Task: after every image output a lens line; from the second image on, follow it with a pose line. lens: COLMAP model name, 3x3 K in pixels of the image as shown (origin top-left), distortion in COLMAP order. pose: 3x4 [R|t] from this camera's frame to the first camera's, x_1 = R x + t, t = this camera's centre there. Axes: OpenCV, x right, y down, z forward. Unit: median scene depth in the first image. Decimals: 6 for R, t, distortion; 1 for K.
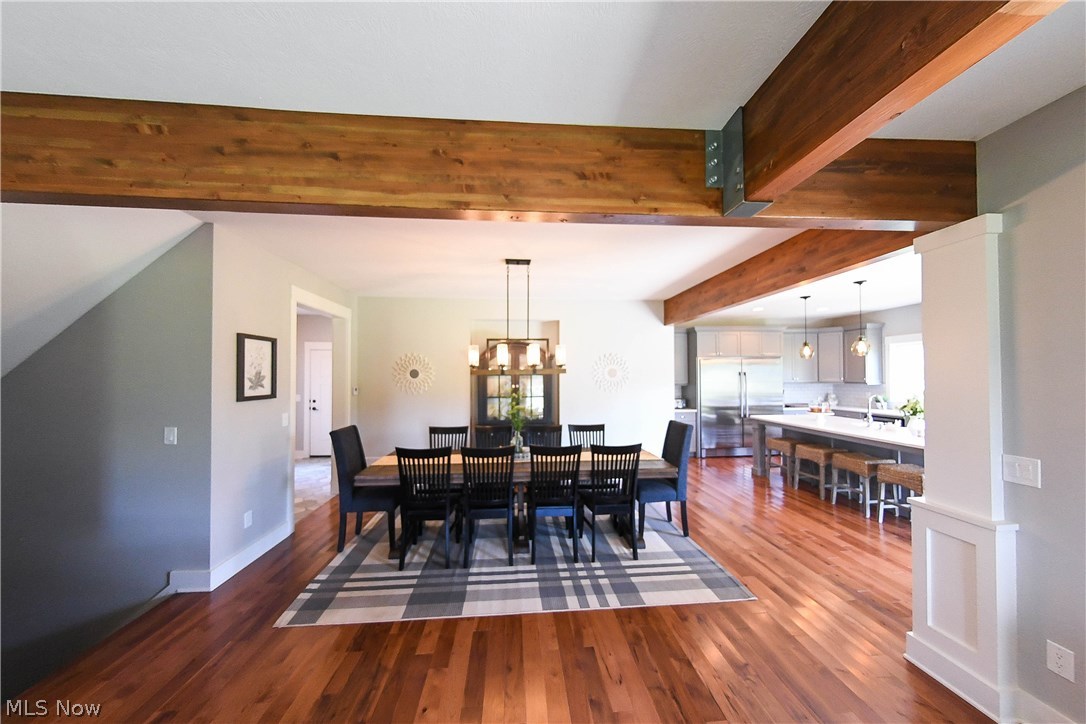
lens RADIAL K [[373.3, 0, 544.3], [0, 373.3, 371.4], [0, 0, 1]] dist [0.009606, -0.000004]
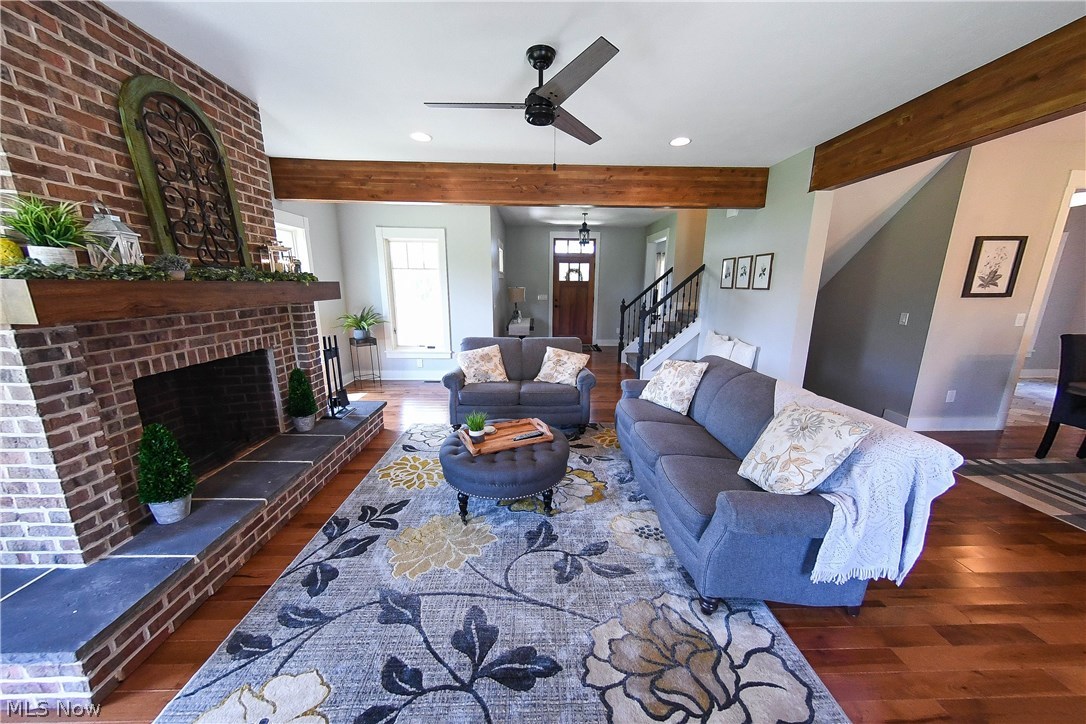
lens RADIAL K [[373.3, 0, 545.8], [0, 373.3, 368.3], [0, 0, 1]] dist [0.009606, -0.000004]
pose [[-0.063162, 0.223571, -0.972639, 0.492302], [0.006078, 0.974653, 0.223639, 0.024634], [0.997985, 0.008214, -0.062920, -0.247825]]
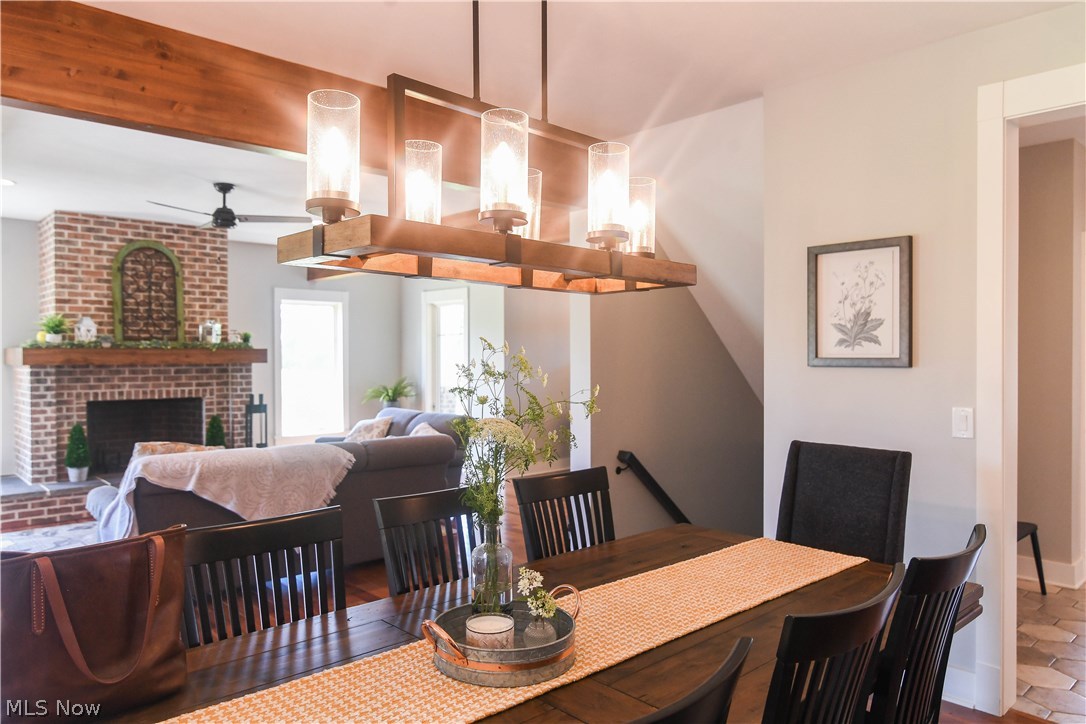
lens RADIAL K [[731.2, 0, 546.8], [0, 731.2, 366.4], [0, 0, 1]] dist [0.002662, -0.001342]
pose [[-0.786861, 0.012078, -0.617012, 0.205373], [0.009409, 0.999927, 0.007574, 0.068805], [0.617058, 0.000155, -0.786917, 1.647629]]
